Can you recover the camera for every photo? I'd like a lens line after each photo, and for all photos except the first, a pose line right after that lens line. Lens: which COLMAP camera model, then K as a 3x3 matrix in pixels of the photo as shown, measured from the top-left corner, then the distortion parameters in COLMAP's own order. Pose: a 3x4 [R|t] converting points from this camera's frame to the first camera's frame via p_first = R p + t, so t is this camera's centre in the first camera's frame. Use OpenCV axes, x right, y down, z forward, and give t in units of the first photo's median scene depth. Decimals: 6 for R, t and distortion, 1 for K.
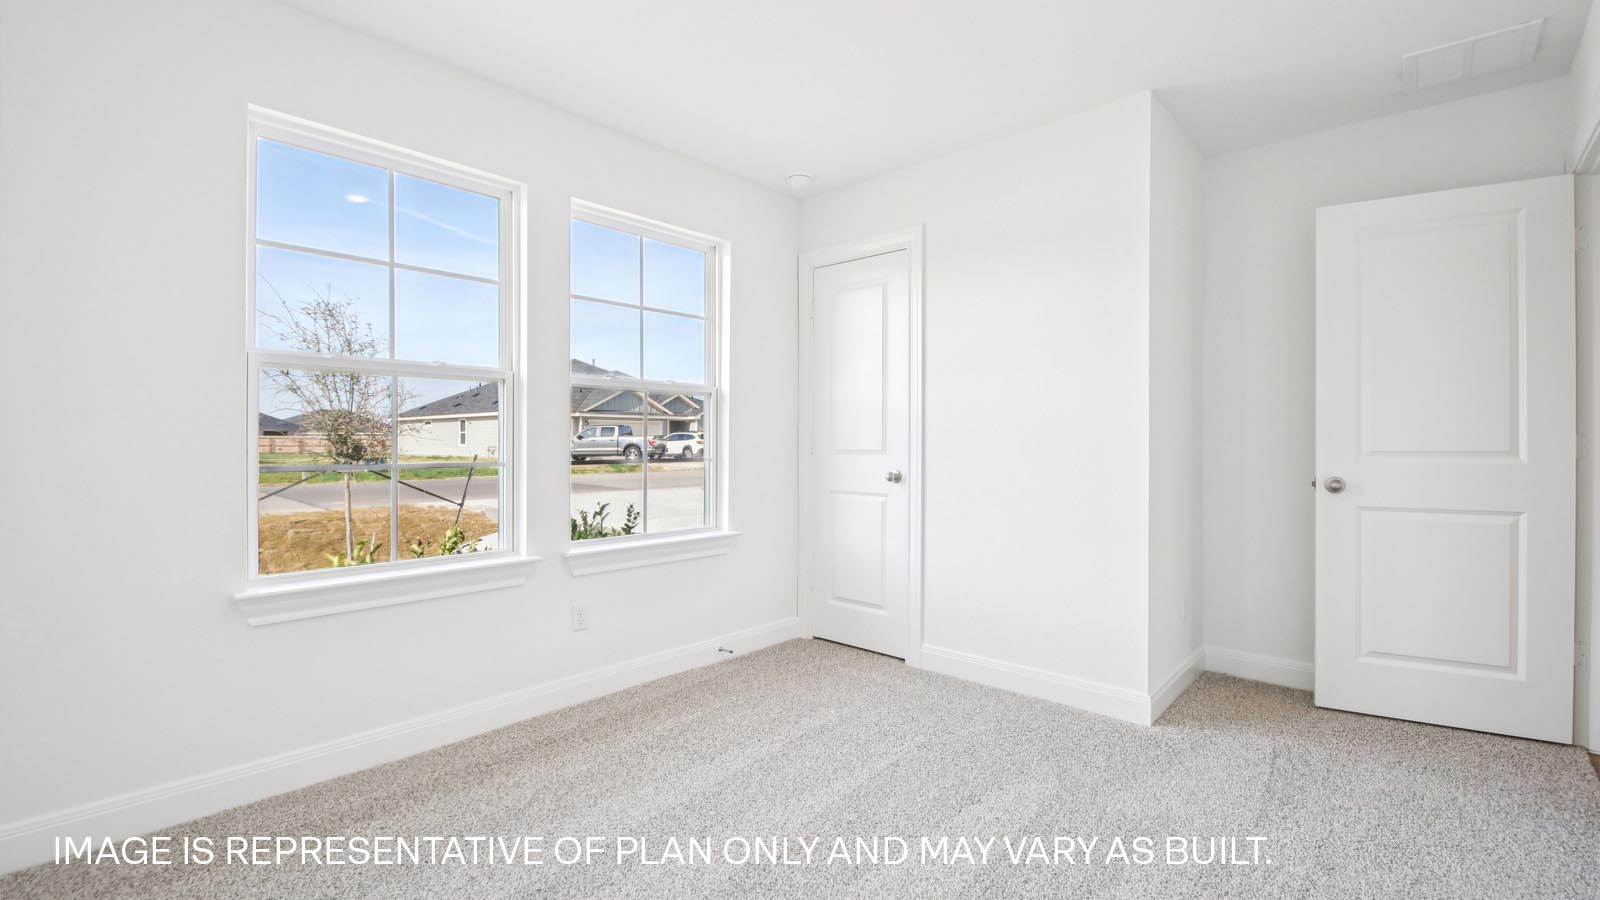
lens RADIAL K [[710.7, 0, 800.0], [0, 710.7, 450.0], [0, 0, 1]] dist [0.000759, -0.000016]
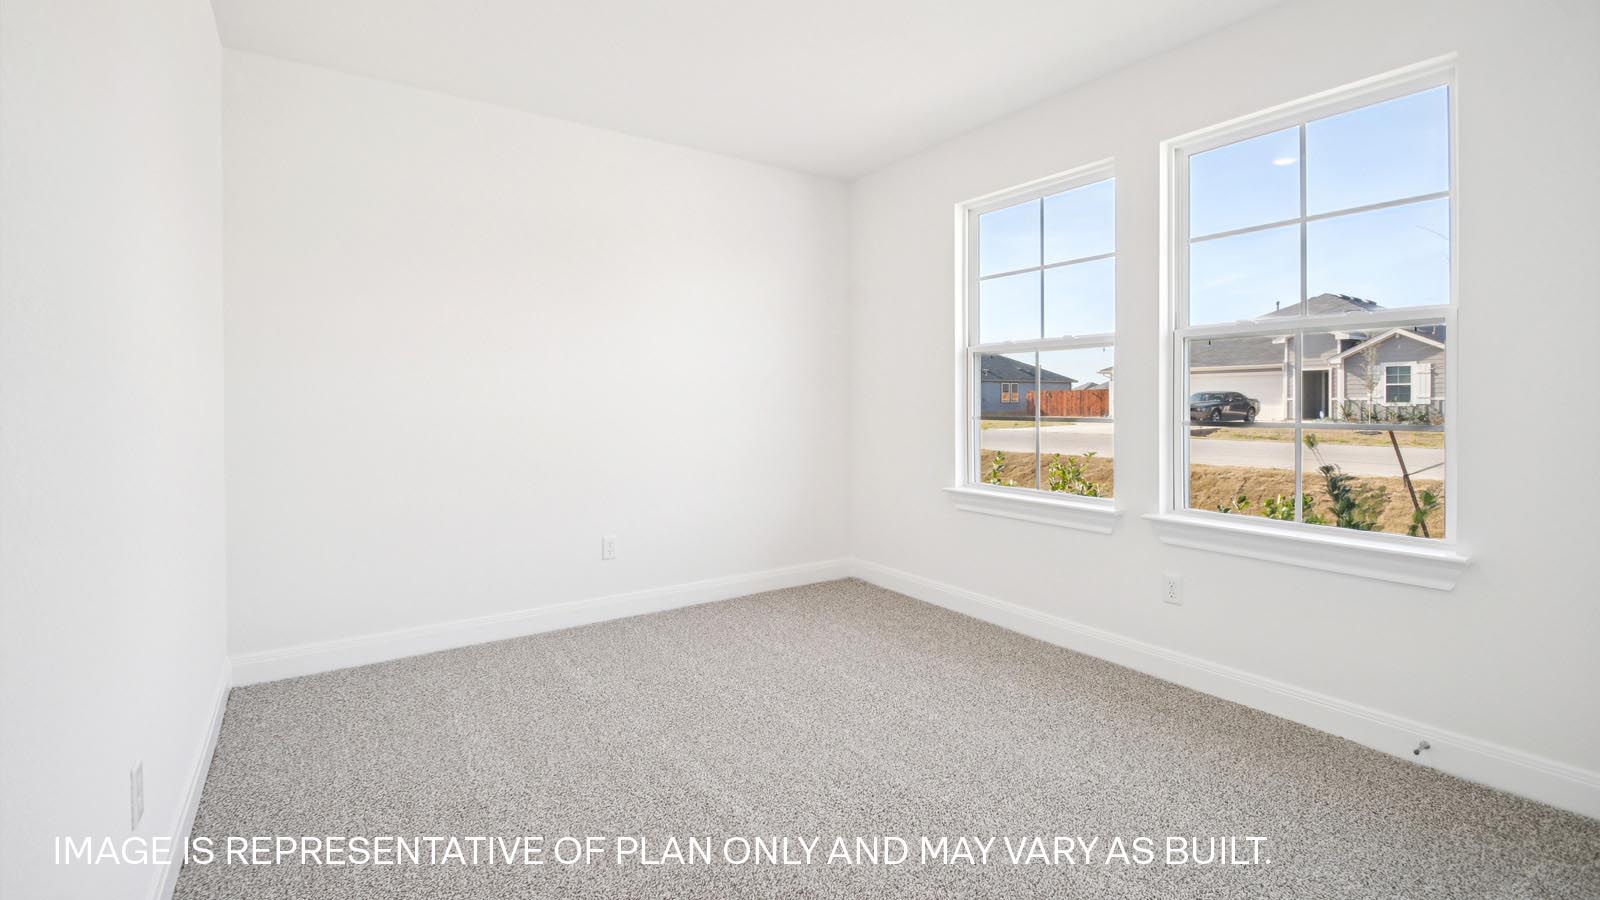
lens RADIAL K [[675.8, 0, 798.1], [0, 675.8, 392.3], [0, 0, 1]] dist [0.000530, 0.000321]
pose [[-0.209778, -0.011701, -0.977679, 0.541489], [-0.004957, 0.999928, -0.010904, -0.006987], [0.977737, 0.002559, -0.209820, 0.590048]]
